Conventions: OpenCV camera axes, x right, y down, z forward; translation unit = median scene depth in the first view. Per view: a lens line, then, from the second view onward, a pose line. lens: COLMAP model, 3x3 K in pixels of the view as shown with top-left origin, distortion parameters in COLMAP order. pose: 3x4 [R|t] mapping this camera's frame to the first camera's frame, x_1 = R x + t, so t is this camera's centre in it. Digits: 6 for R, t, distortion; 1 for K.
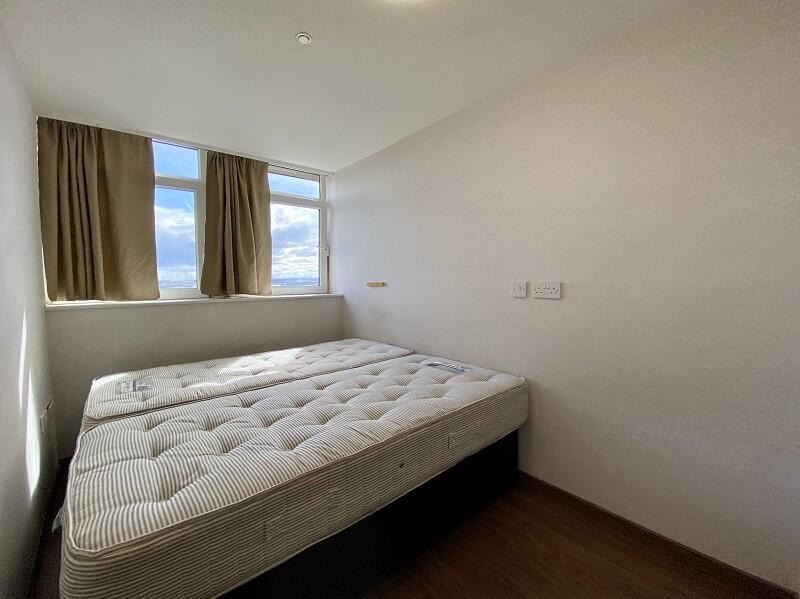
lens RADIAL K [[329.5, 0, 400.0], [0, 329.5, 301.4], [0, 0, 1]] dist [-0.019555, -0.000408]
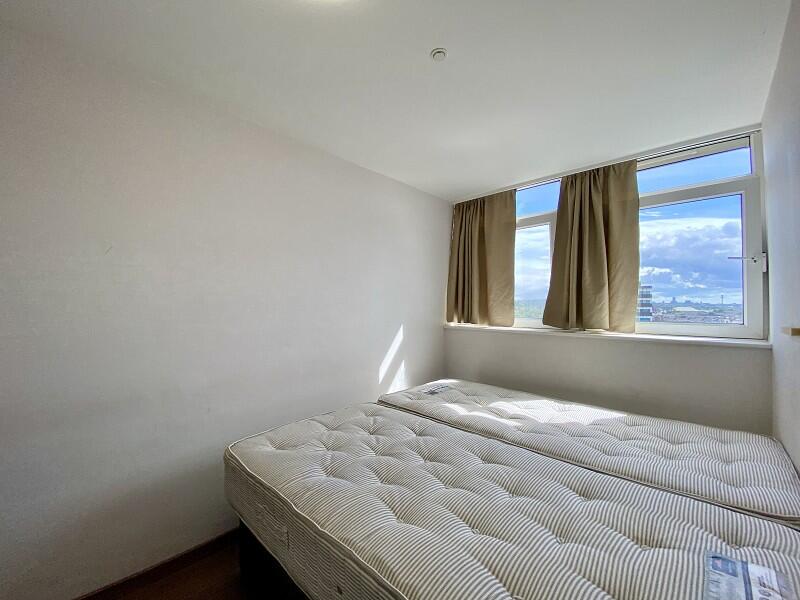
lens RADIAL K [[321.8, 0, 398.4], [0, 321.8, 300.2], [0, 0, 1]] dist [-0.002537, -0.000135]
pose [[0.108939, -0.000769, -0.994048, 0.347876], [-0.071088, 0.997433, -0.008562, -0.063543], [0.991503, 0.071598, 0.108605, 0.490757]]
